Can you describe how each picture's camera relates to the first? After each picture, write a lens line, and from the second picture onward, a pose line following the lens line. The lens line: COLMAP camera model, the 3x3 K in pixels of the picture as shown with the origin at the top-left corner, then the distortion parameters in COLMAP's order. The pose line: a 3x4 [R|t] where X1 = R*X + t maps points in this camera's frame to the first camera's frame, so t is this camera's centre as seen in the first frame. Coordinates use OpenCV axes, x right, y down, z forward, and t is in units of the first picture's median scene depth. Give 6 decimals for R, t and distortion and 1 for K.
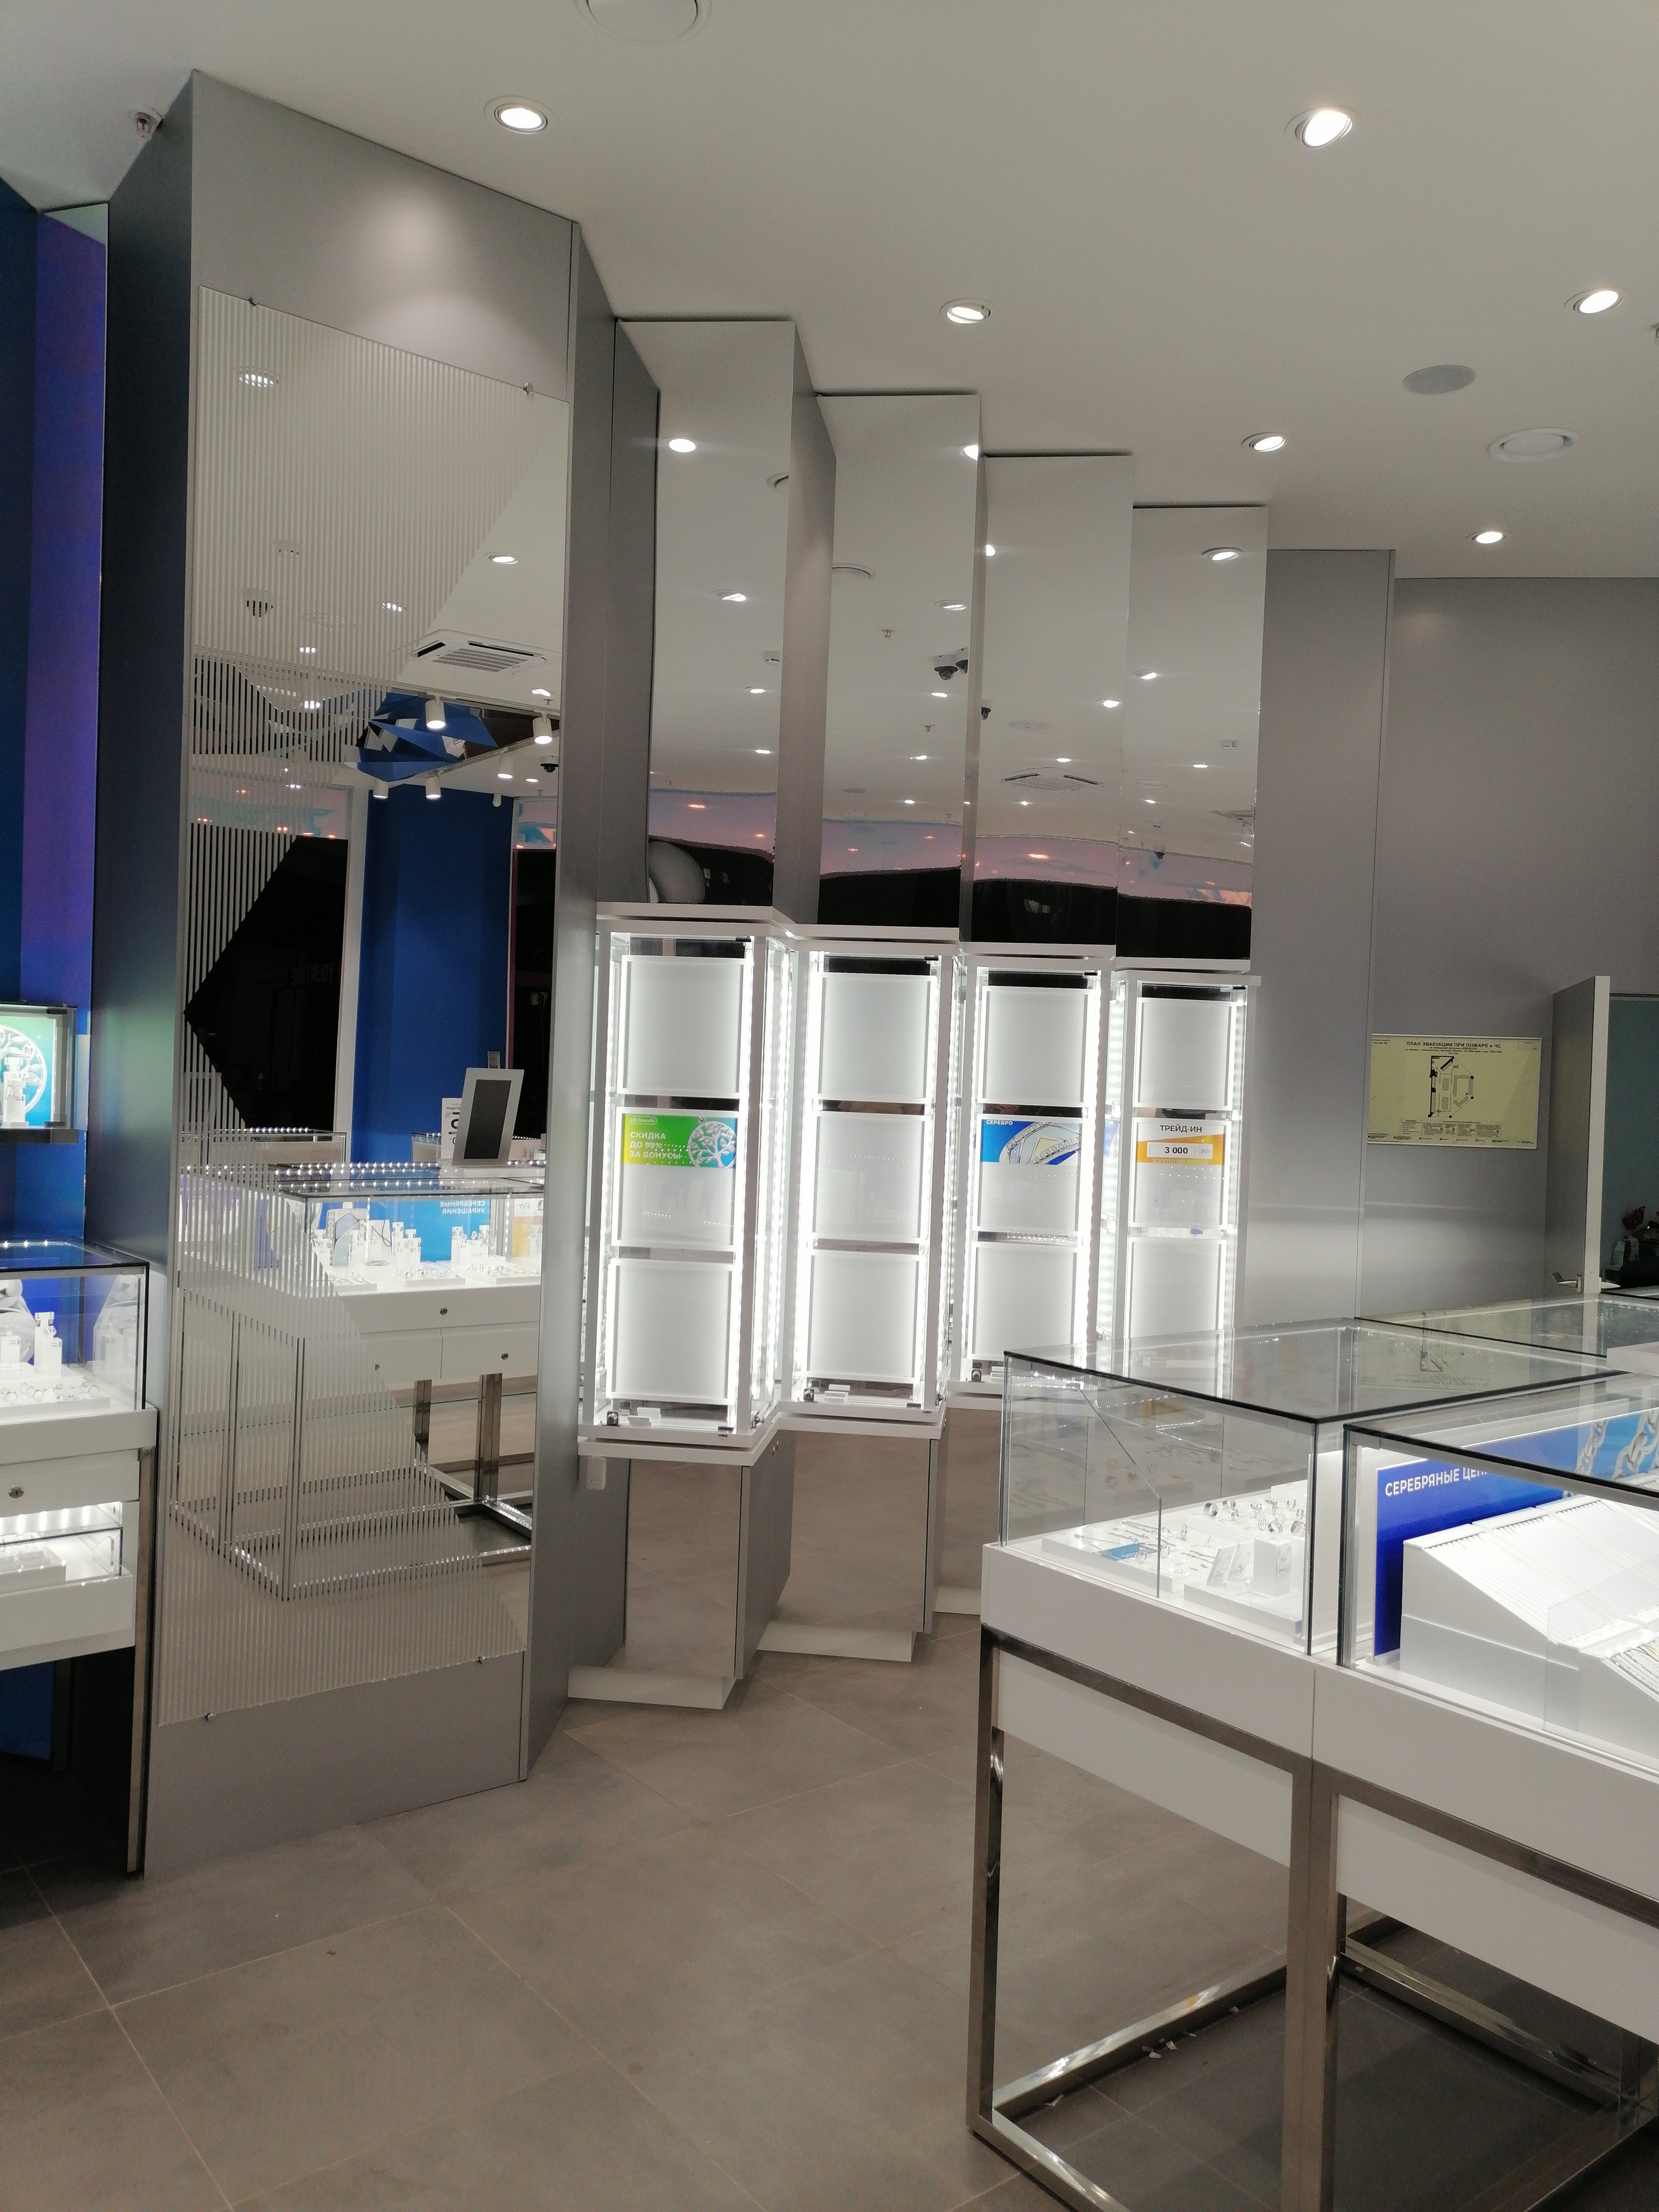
lens RADIAL K [[1657.0, 0, 826.5], [0, 1657.0, 1105.8], [0, 0, 1]] dist [0.045138, -0.023434]
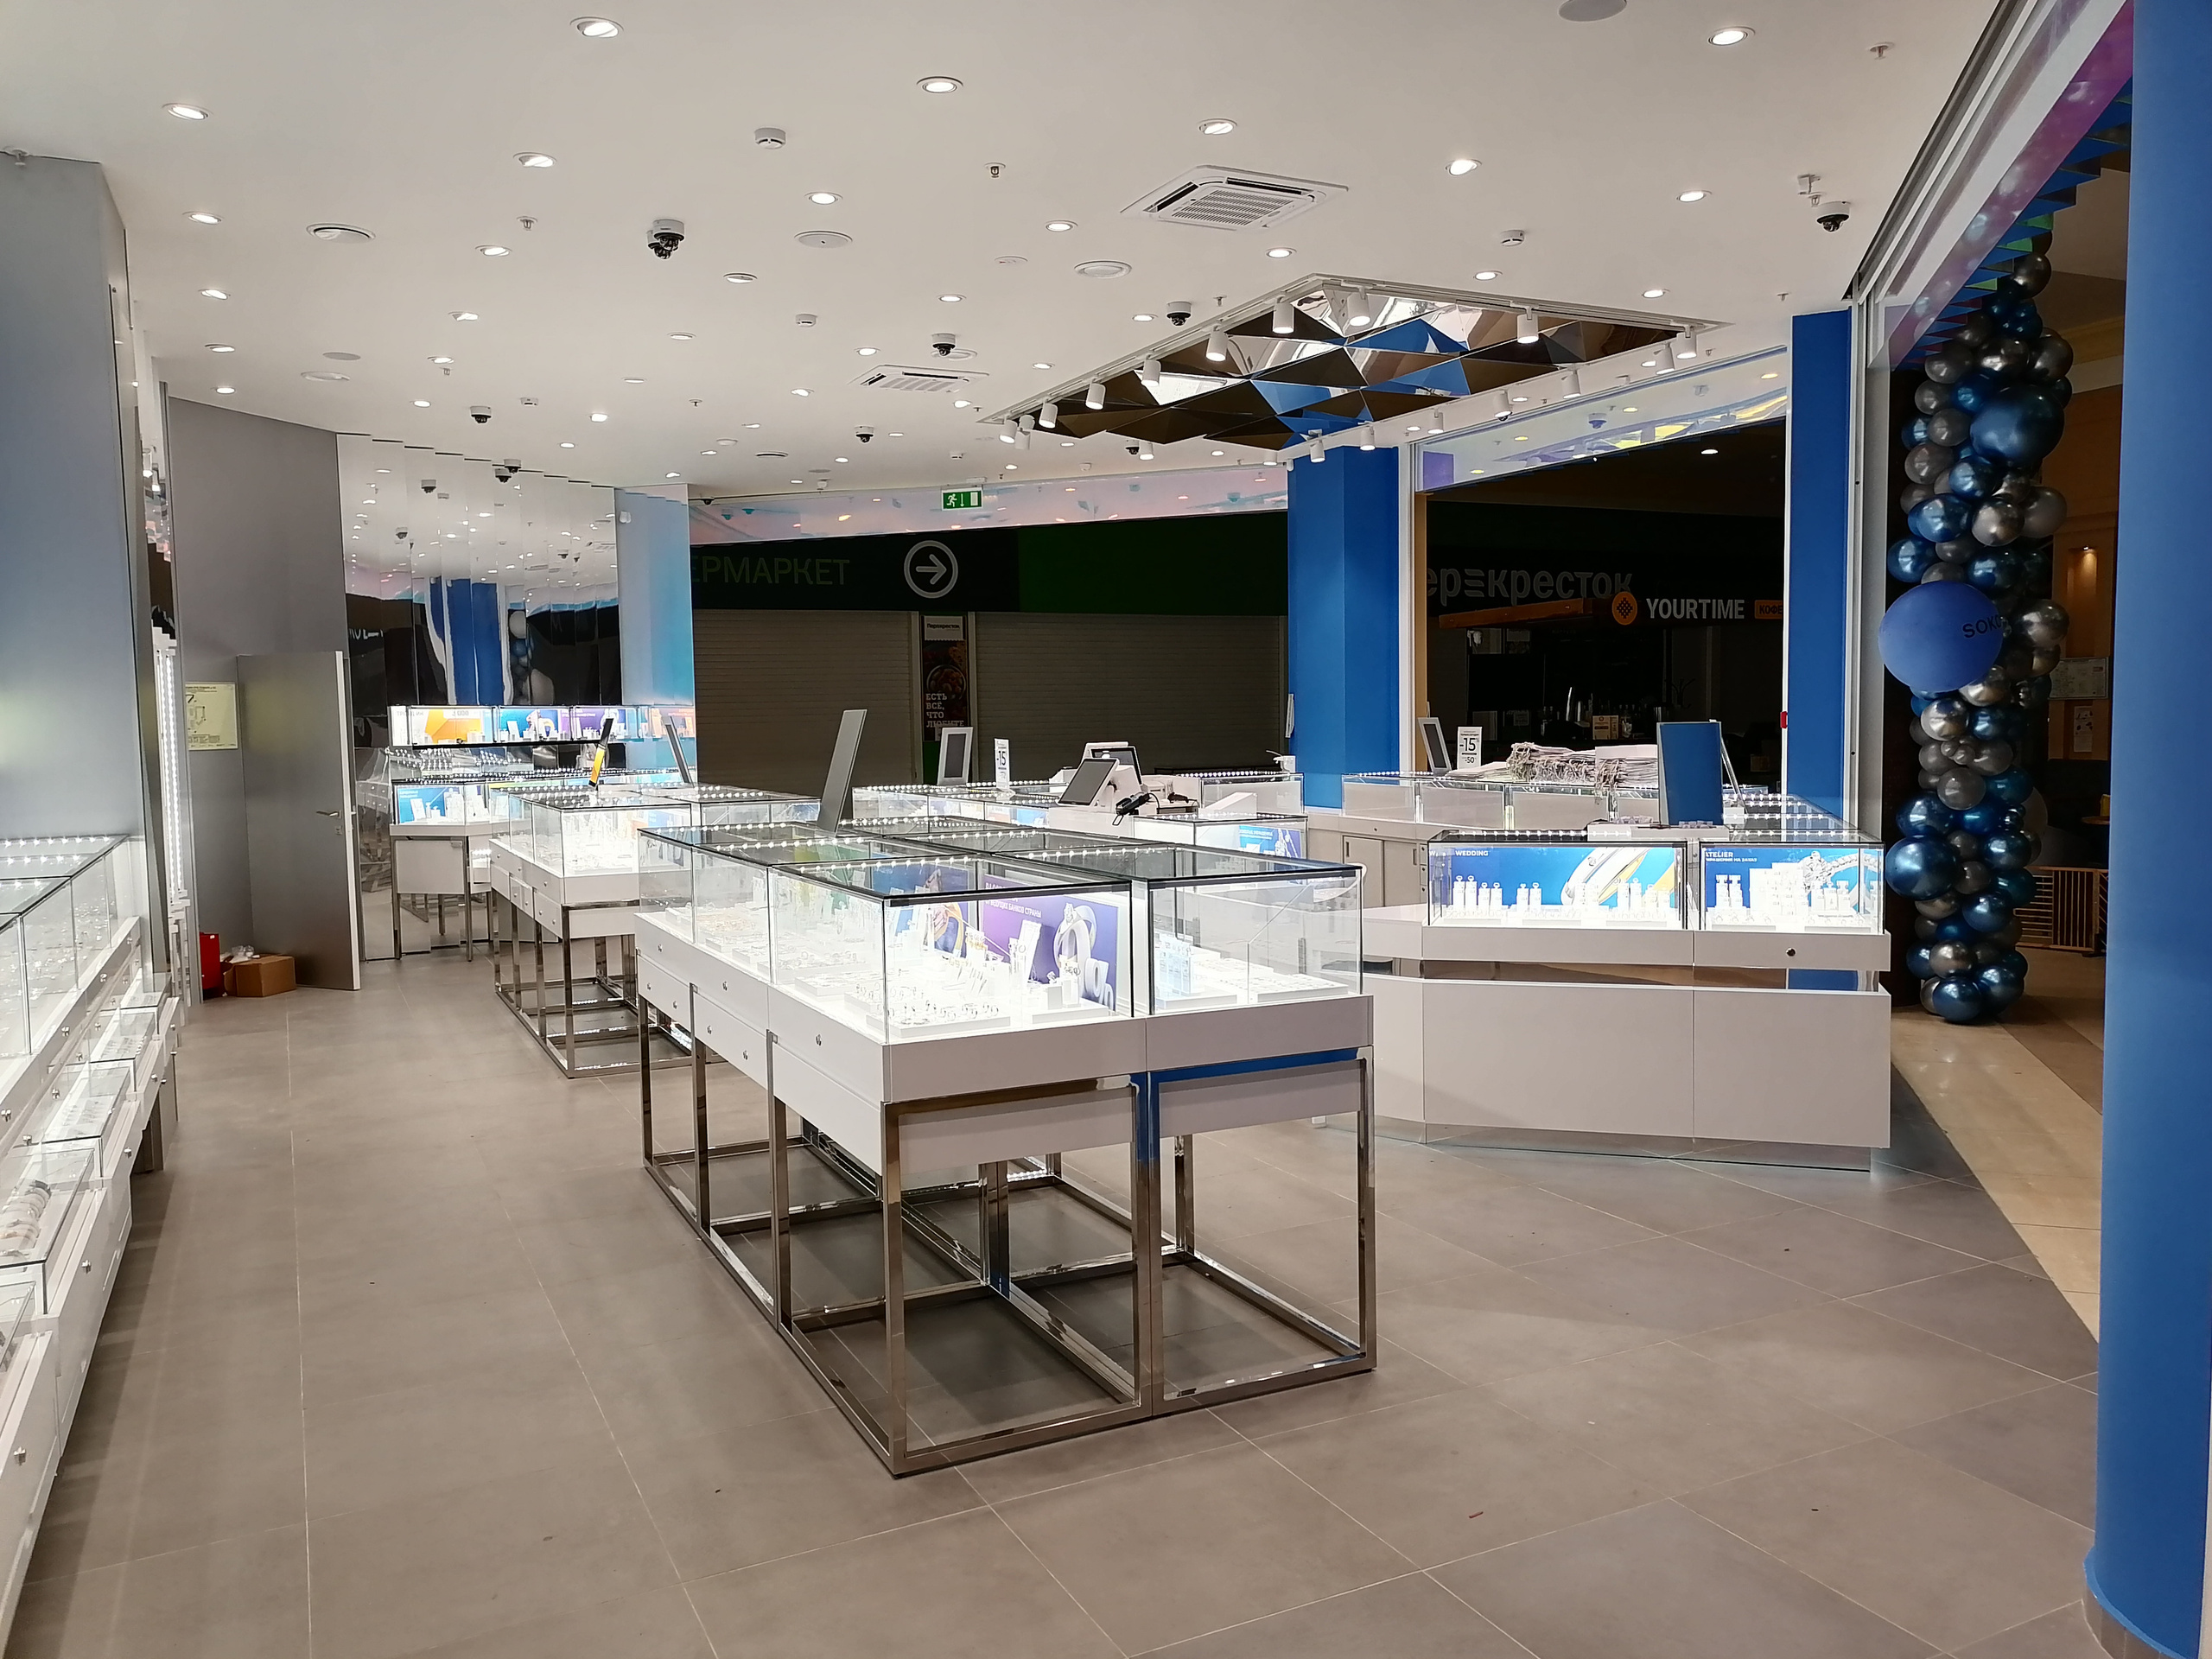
lens RADIAL K [[1657.0, 0, 1120.2], [0, 1657.0, 820.7], [0, 0, 1]] dist [0.045138, -0.023434]
pose [[0.198175, -0.099904, 0.975062, -1.261759], [0.038586, 0.994816, 0.094085, -0.031898], [-0.979407, 0.018978, 0.201002, -0.257352]]
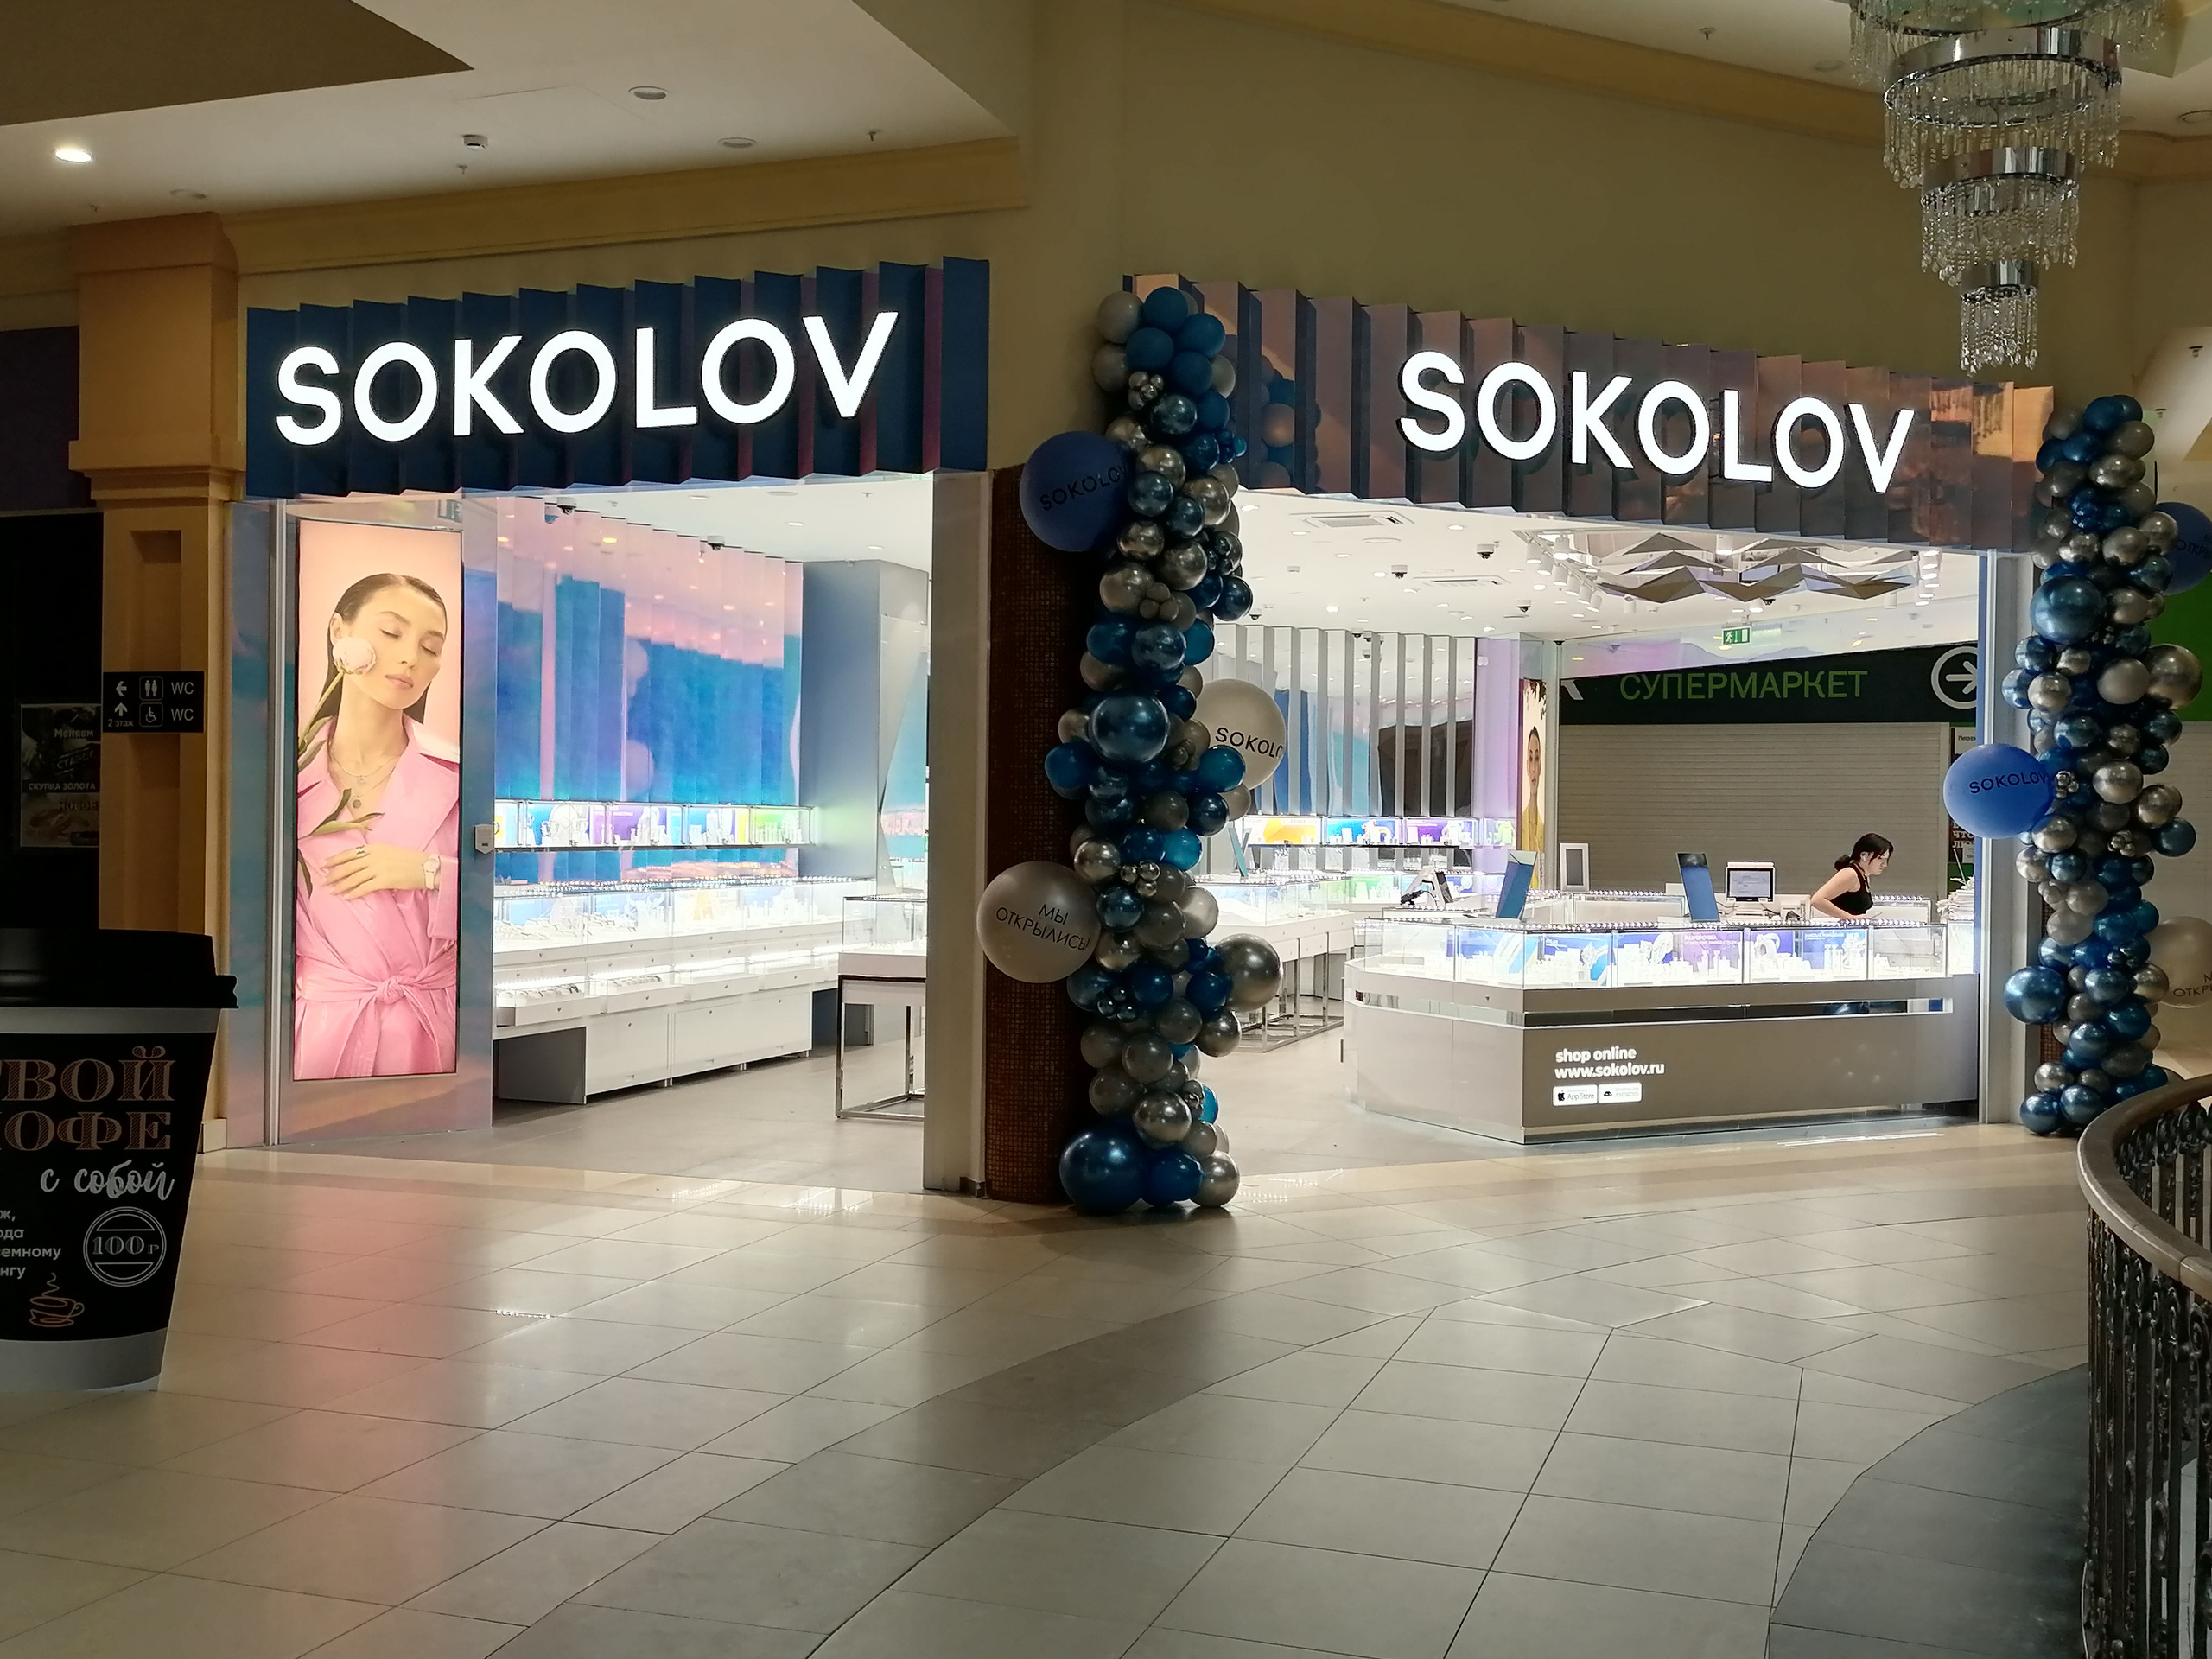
lens RADIAL K [[2226.2, 0, 1122.7], [0, 2226.2, 786.2], [0, 0, 1]] dist [0.025040, 0.000000]
pose [[0.840917, -0.015015, 0.540955, -1.670573], [0.023741, 0.999676, -0.009157, -0.032249], [-0.540642, 0.020543, 0.841002, -2.206029]]
